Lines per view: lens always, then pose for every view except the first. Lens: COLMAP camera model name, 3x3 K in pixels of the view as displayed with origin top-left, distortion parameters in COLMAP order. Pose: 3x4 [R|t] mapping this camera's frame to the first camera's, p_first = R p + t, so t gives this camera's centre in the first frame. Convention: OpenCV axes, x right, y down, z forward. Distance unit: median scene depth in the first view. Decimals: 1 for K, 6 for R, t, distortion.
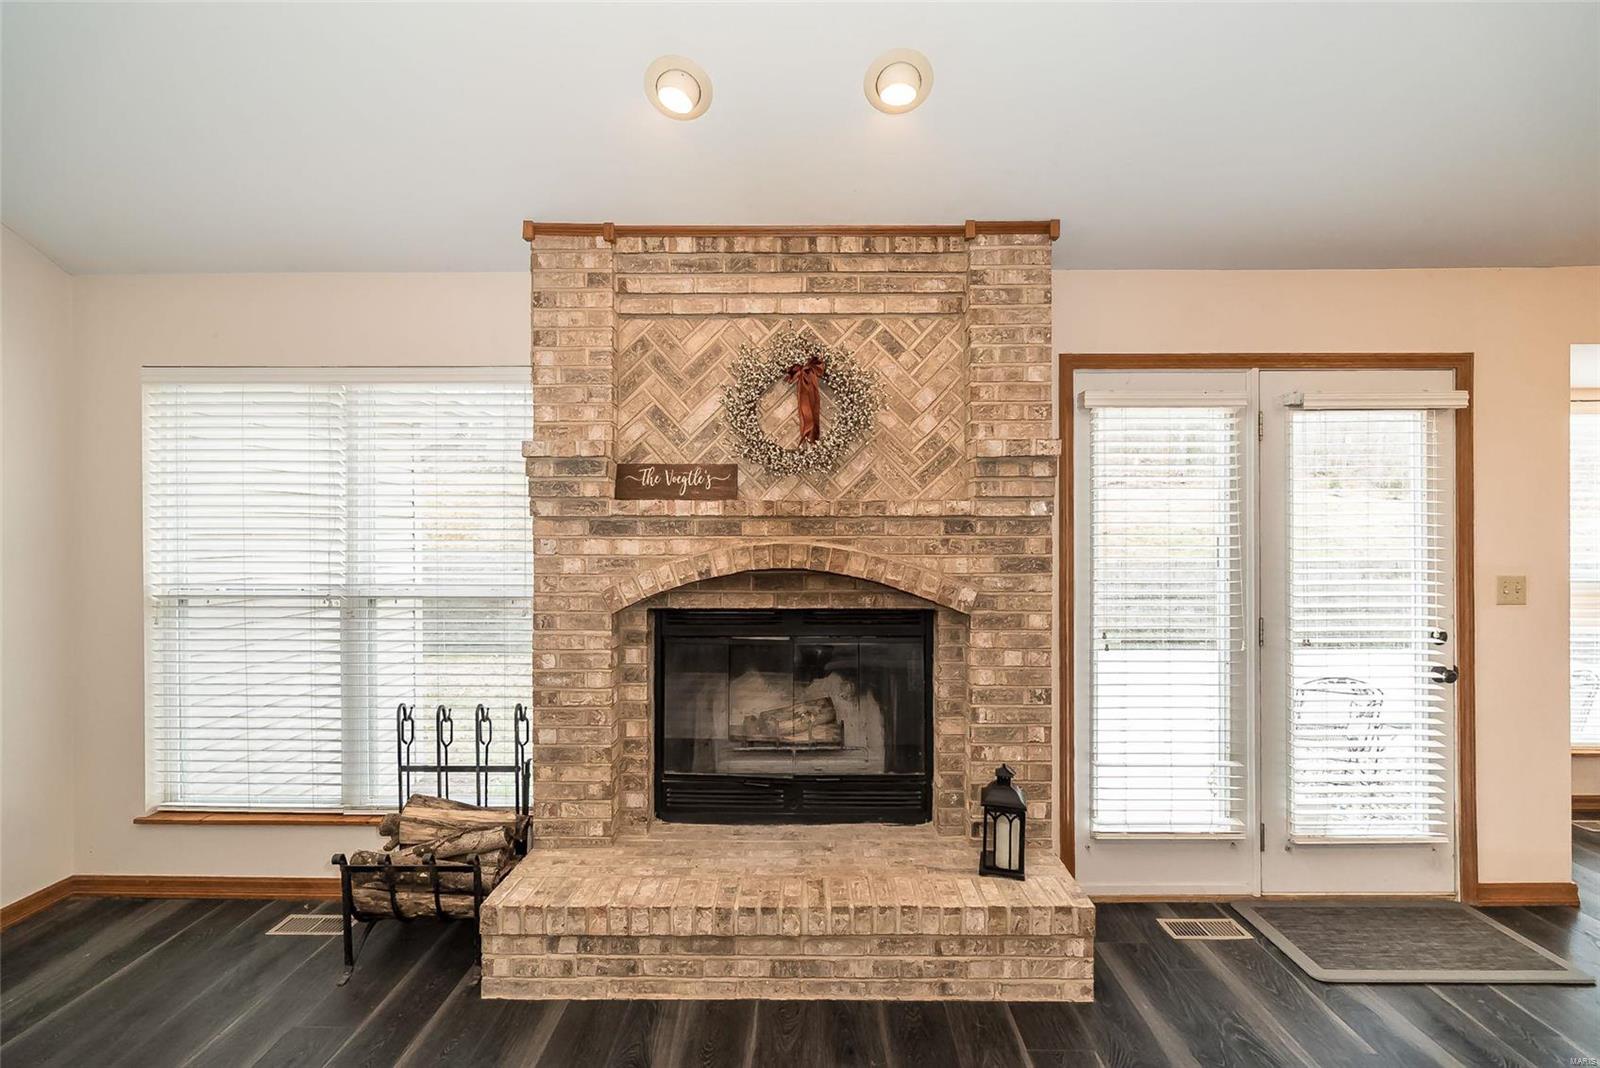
lens RADIAL K [[714.8, 0, 777.4], [0, 714.8, 534.4], [0, 0, 1]] dist [-0.008605, 0.001791]
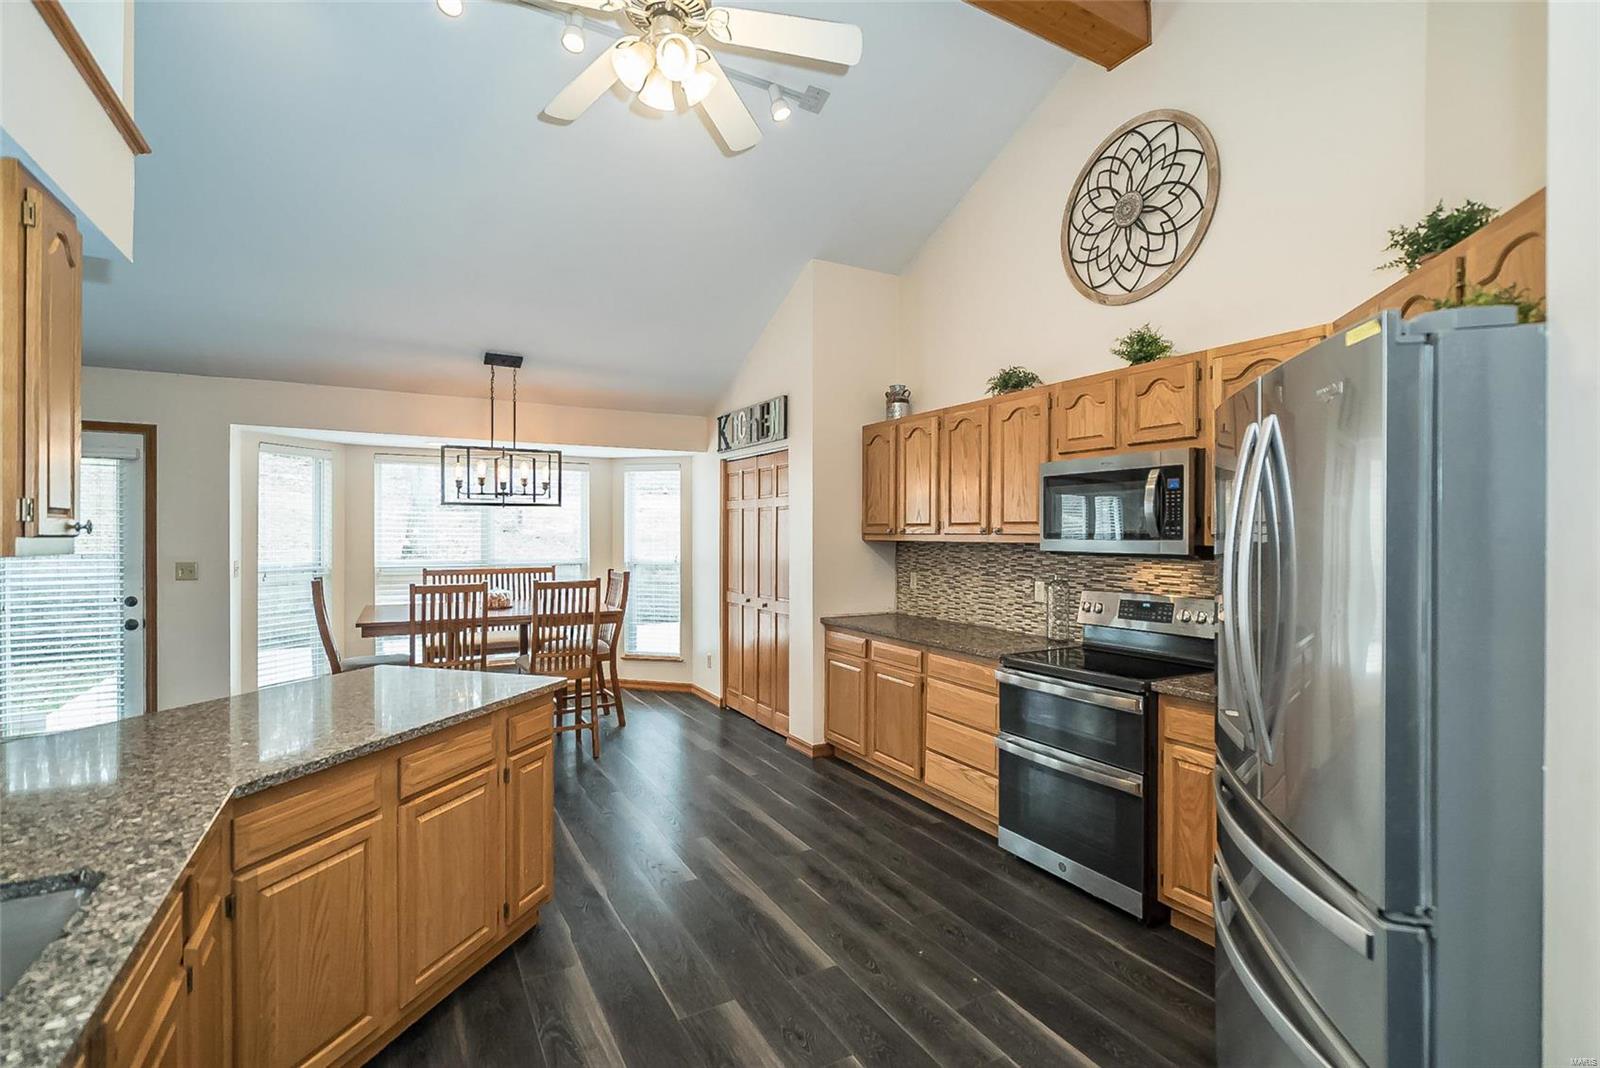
lens RADIAL K [[714.8, 0, 789.8], [0, 714.8, 534.5], [0, 0, 1]] dist [-0.008605, 0.001791]
pose [[0.847276, 0.001596, 0.531150, 1.428472], [-0.000746, 0.999998, -0.001815, -0.004096], [-0.531152, 0.001142, 0.847276, -1.215341]]
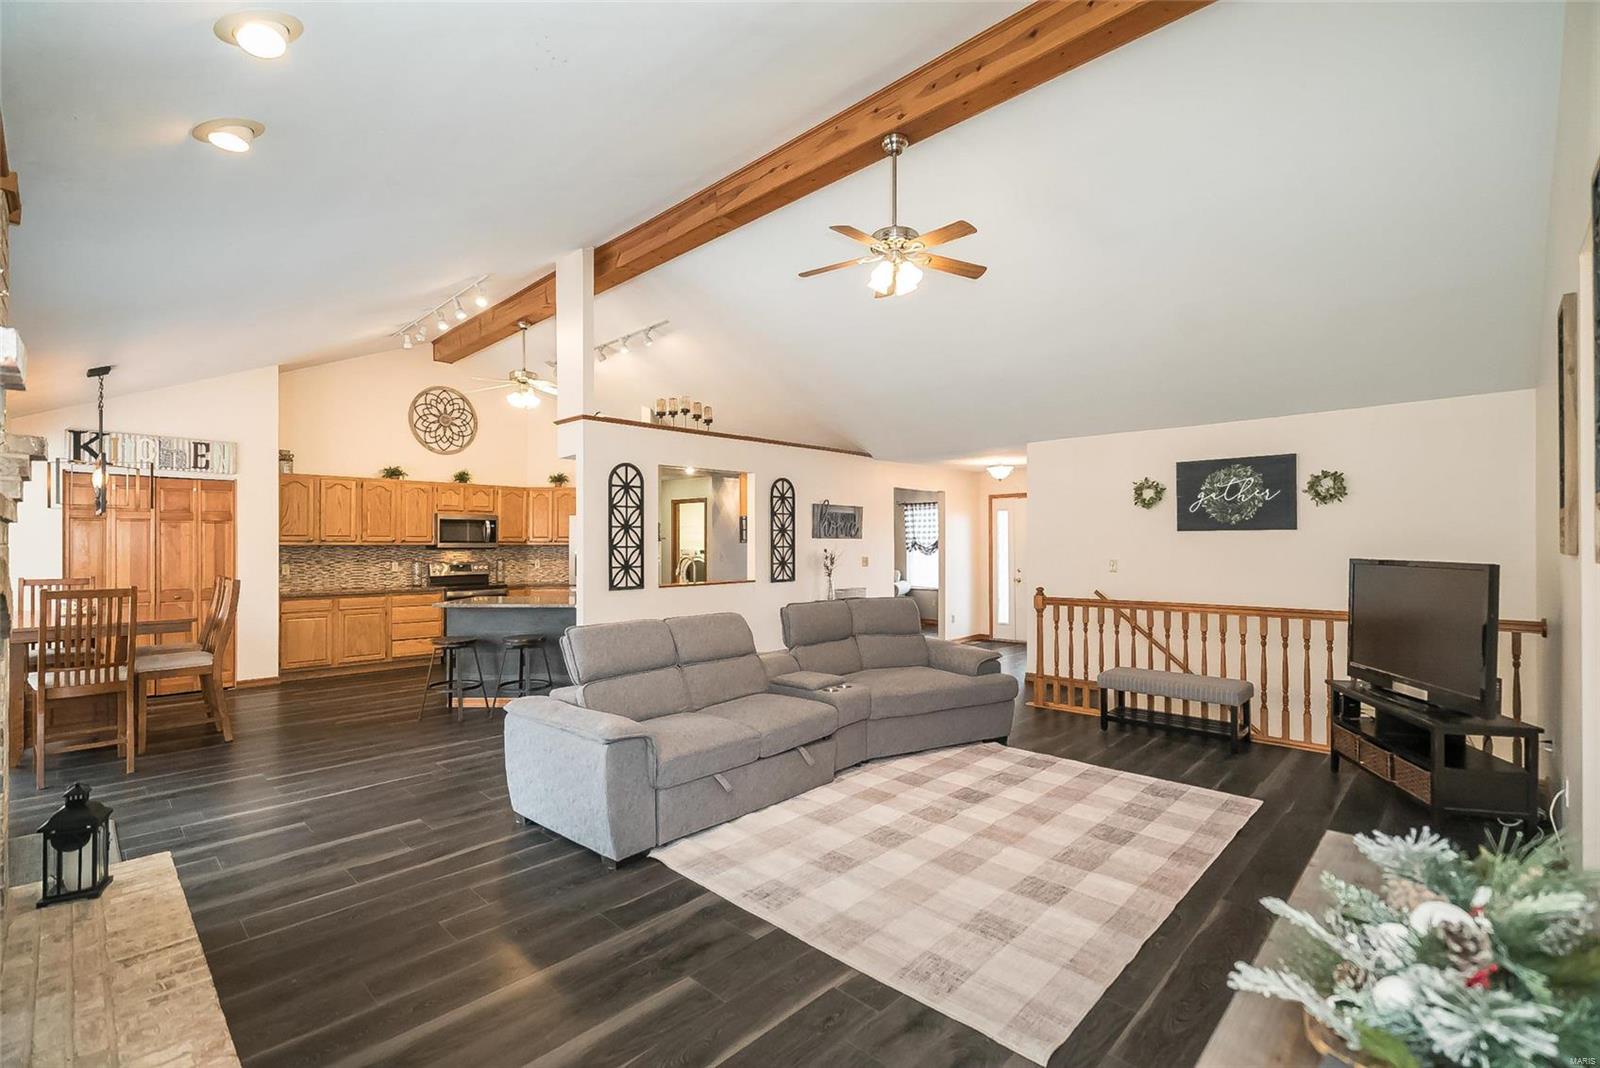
lens RADIAL K [[714.8, 0, 796.5], [0, 714.8, 540.7], [0, 0, 1]] dist [-0.008605, 0.001791]
pose [[-0.746370, 0.004656, 0.665515, -0.966302], [0.005381, 0.999985, -0.000961, 0.003532], [-0.665510, 0.002864, -0.746384, 1.020718]]
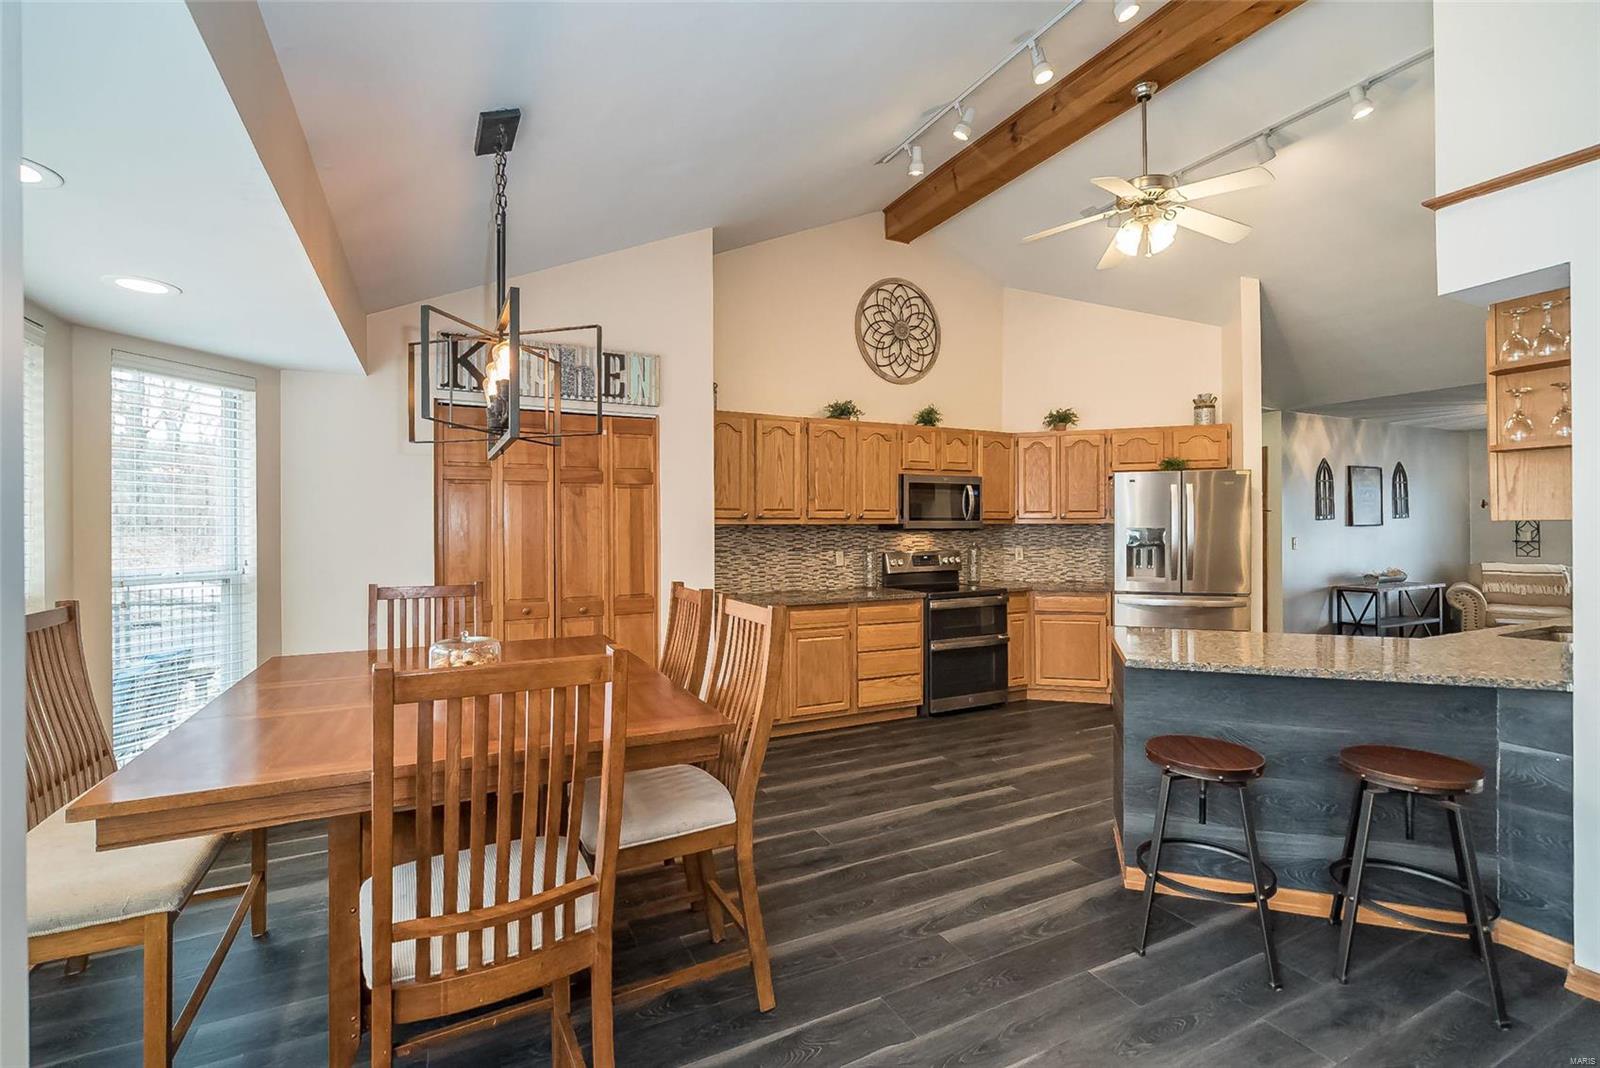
lens RADIAL K [[714.8, 0, 793.9], [0, 714.8, 520.4], [0, 0, 1]] dist [-0.008605, 0.001791]
pose [[-0.483978, 0.011620, 0.875003, 0.842093], [0.009127, 0.999924, -0.008231, 0.014613], [-0.875033, 0.004002, -0.484048, 0.945231]]
